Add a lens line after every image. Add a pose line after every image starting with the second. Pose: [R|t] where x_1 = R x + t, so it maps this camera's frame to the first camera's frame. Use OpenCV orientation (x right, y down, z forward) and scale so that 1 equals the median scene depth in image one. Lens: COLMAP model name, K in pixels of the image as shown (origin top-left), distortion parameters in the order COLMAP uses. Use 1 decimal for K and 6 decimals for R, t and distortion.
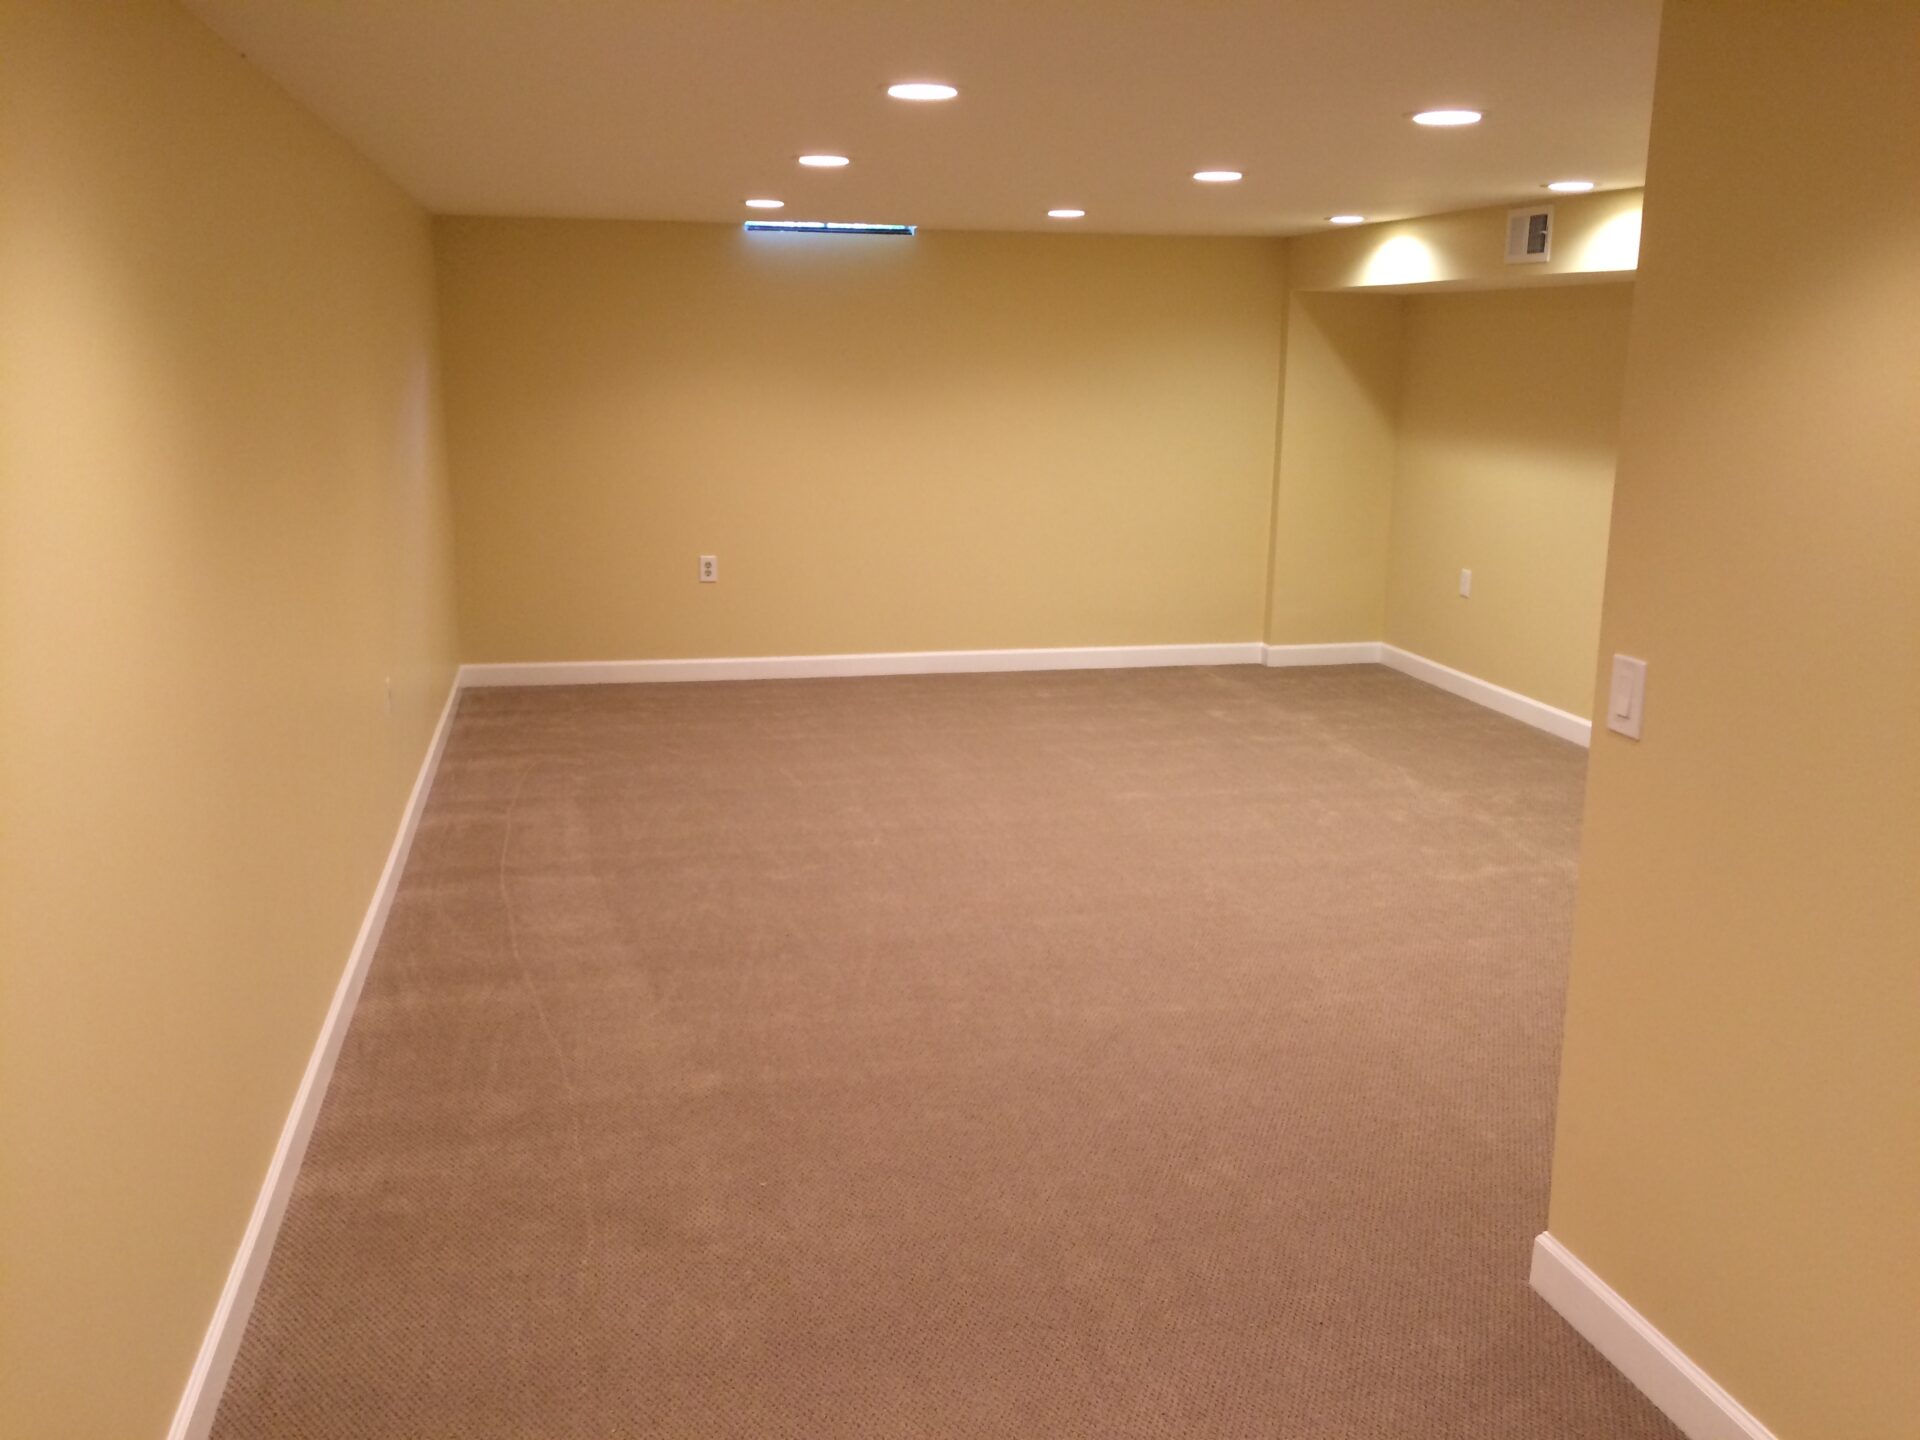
lens RADIAL K [[1646.3, 0, 960.0], [0, 1646.3, 720.0], [0, 0, 1]] dist [0.117310, -0.134813]
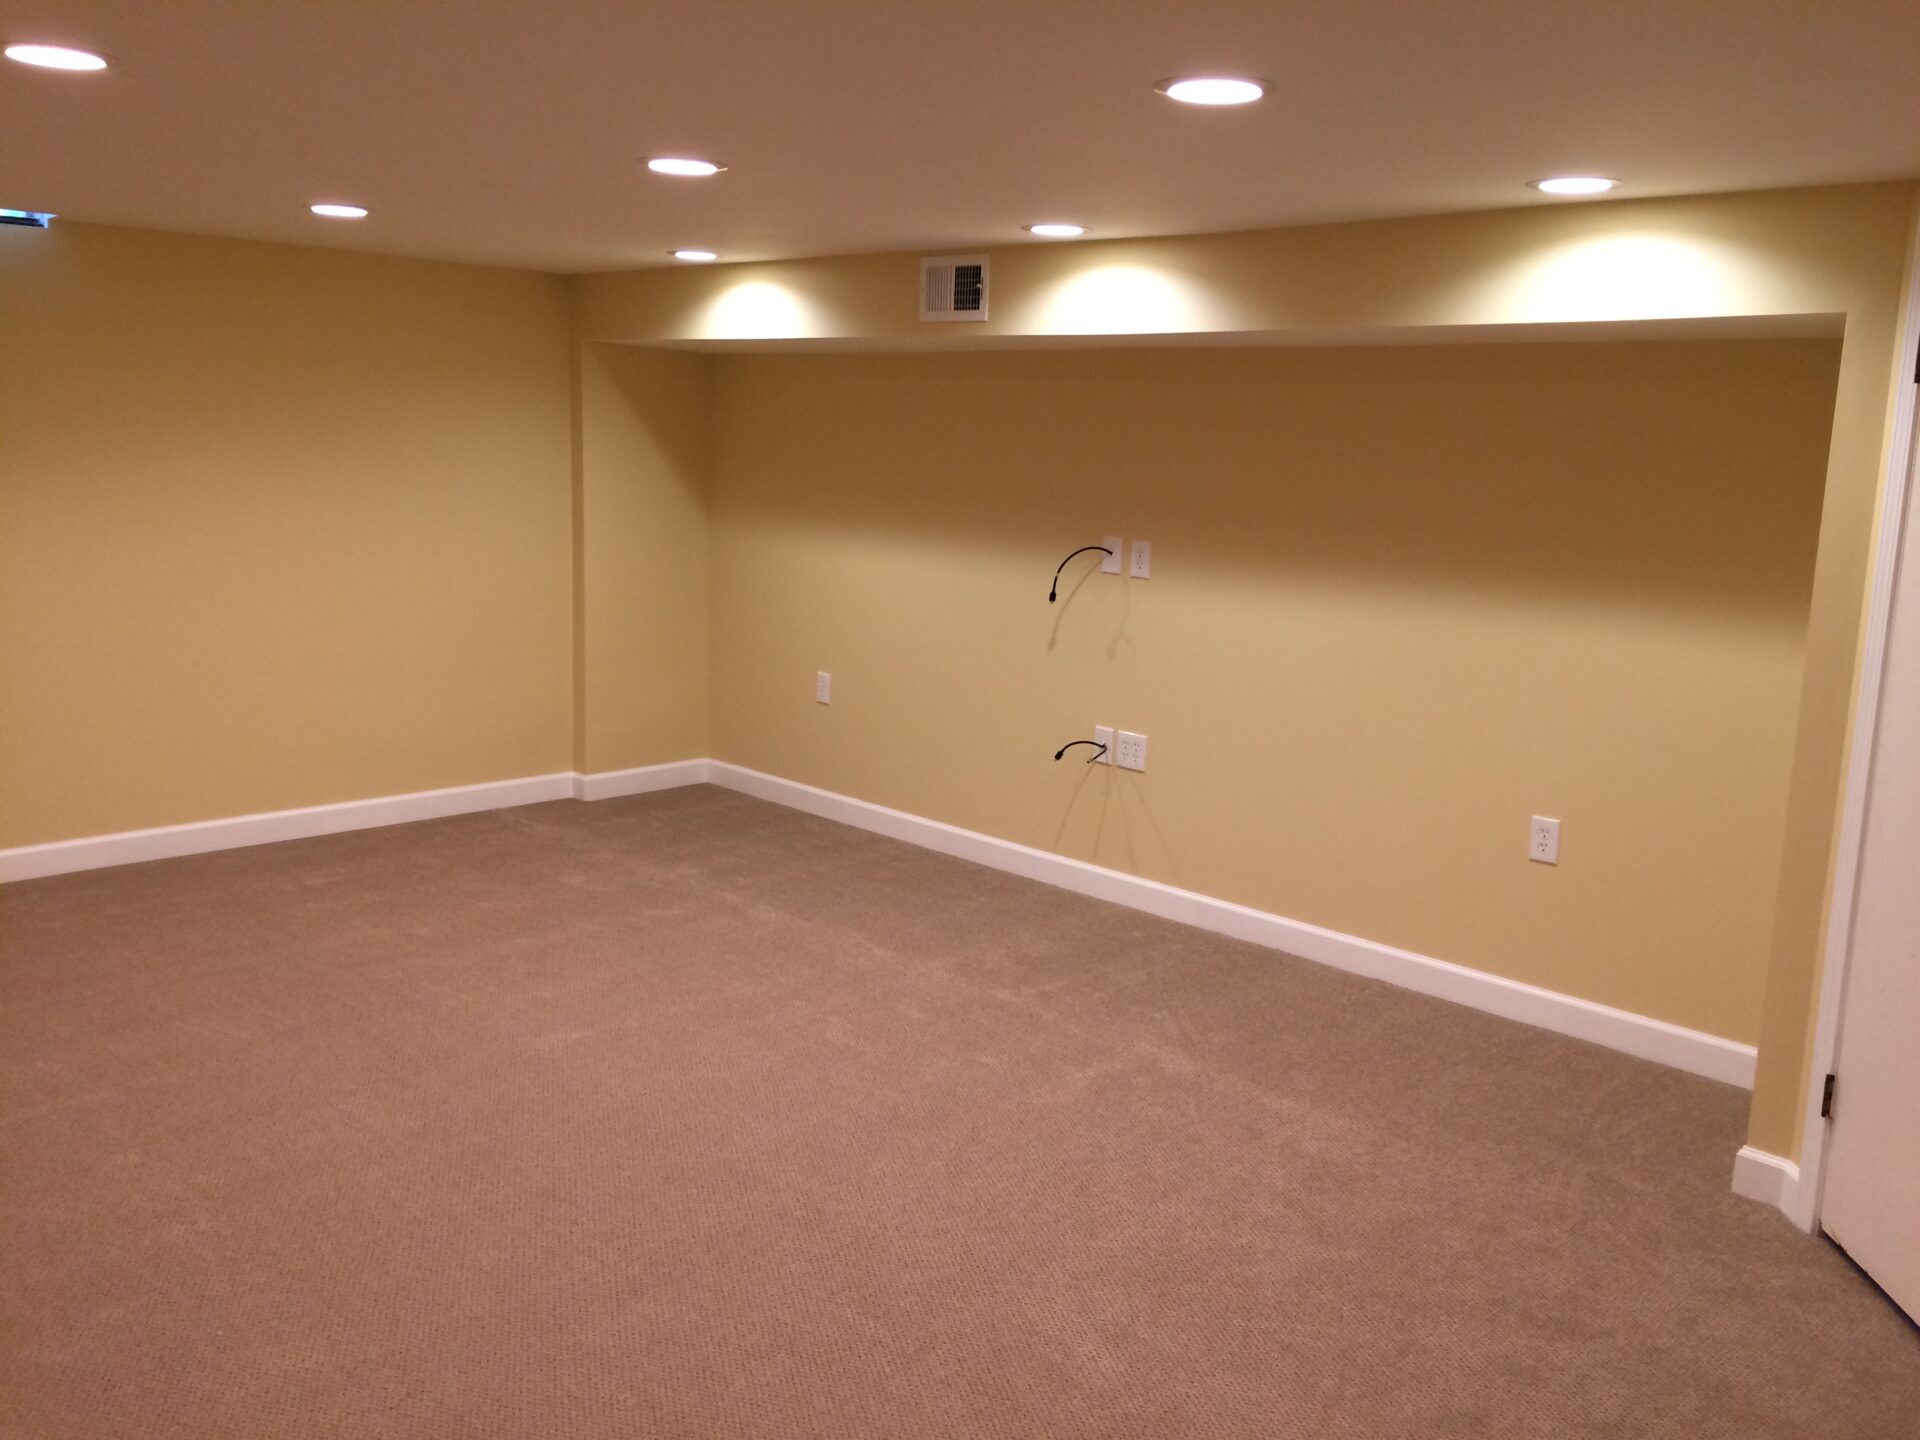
lens RADIAL K [[1646.3, 0, 960.0], [0, 1646.3, 720.0], [0, 0, 1]] dist [0.117310, -0.134813]
pose [[0.848789, -0.076803, 0.523124, -0.089583], [0.095650, 0.995374, -0.009059, -0.054019], [-0.520008, 0.057726, 0.852209, 0.246375]]
